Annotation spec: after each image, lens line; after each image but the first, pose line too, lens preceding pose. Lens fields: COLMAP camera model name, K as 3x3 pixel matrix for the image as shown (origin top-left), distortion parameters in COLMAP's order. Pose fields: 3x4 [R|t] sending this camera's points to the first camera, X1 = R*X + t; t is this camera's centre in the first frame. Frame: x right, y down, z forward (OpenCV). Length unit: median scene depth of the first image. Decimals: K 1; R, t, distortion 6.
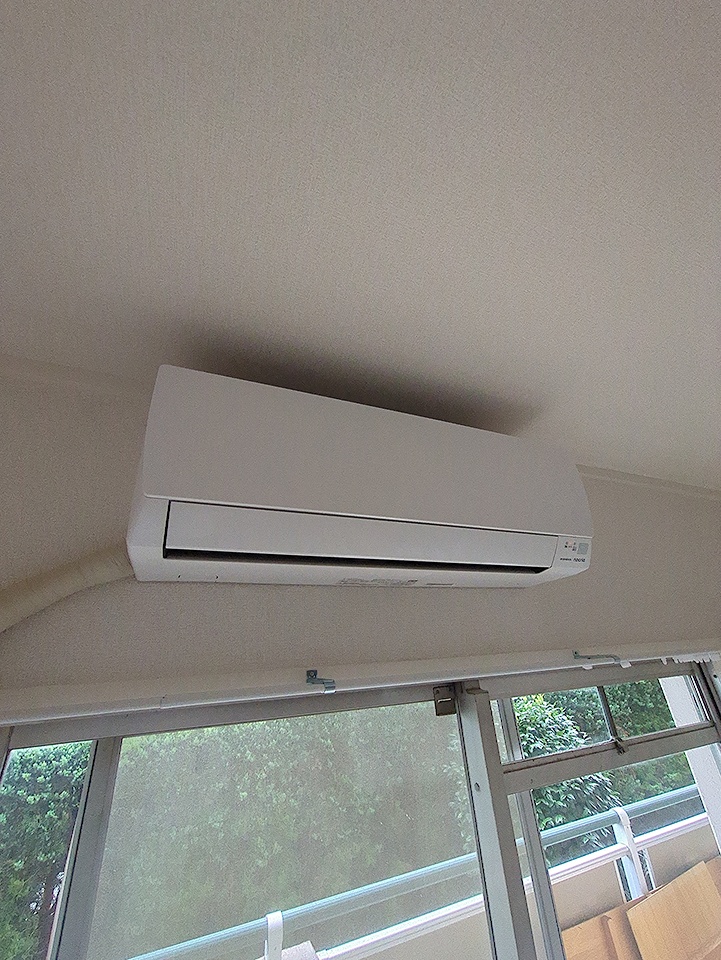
lens RADIAL K [[378.3, 0, 357.2], [0, 378.3, 483.1], [0, 0, 1]] dist [0.010900, -0.005299]
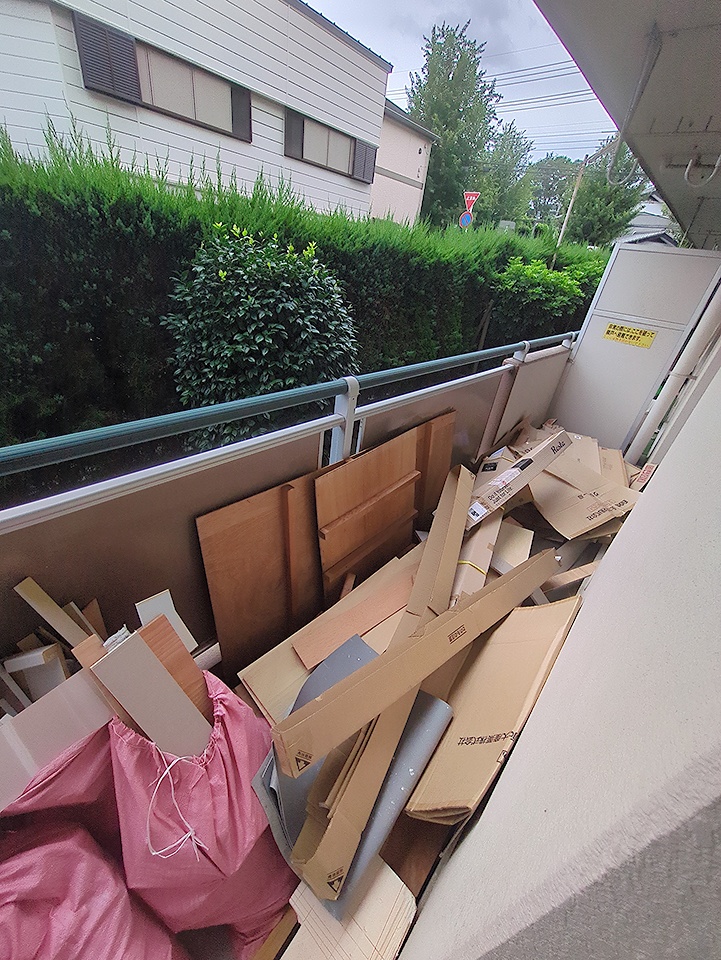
lens RADIAL K [[381.0, 0, 358.1], [0, 381.0, 483.3], [0, 0, 1]] dist [-0.002595, 0.000854]
pose [[0.885547, -0.081909, 0.457272, 0.251712], [-0.342728, 0.549292, 0.762113, 0.293810], [-0.313600, -0.831607, 0.458351, 0.356494]]
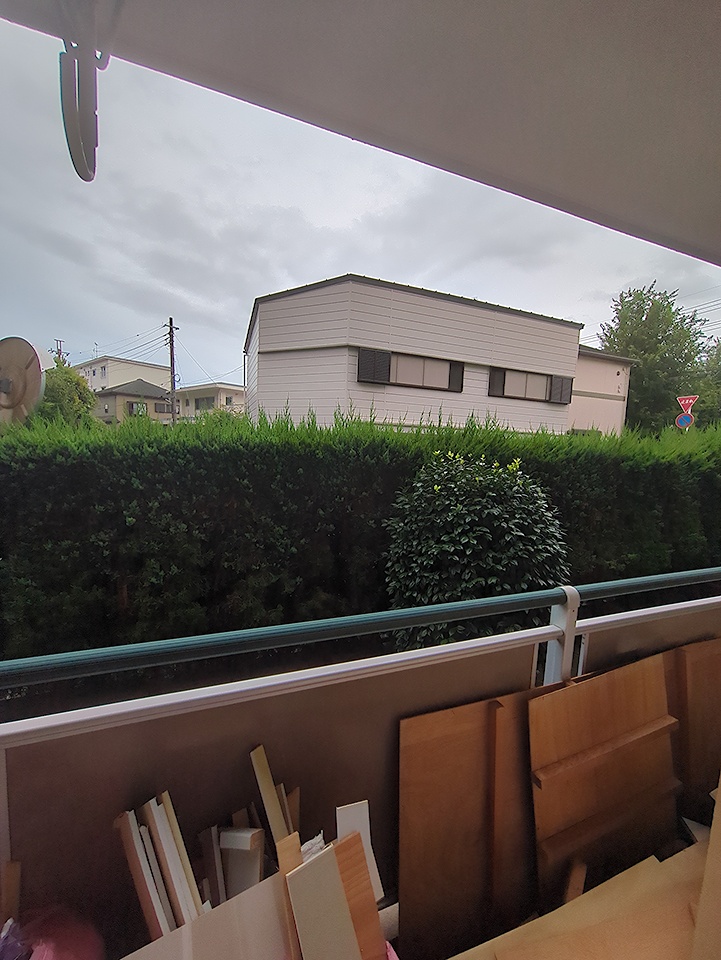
lens RADIAL K [[381.0, 0, 358.1], [0, 381.0, 483.3], [0, 0, 1]] dist [-0.002595, 0.000854]
pose [[0.994390, 0.103975, -0.019457, 0.220572], [-0.079131, 0.853254, 0.515457, 0.270932], [0.070197, -0.511026, 0.856694, 0.348493]]
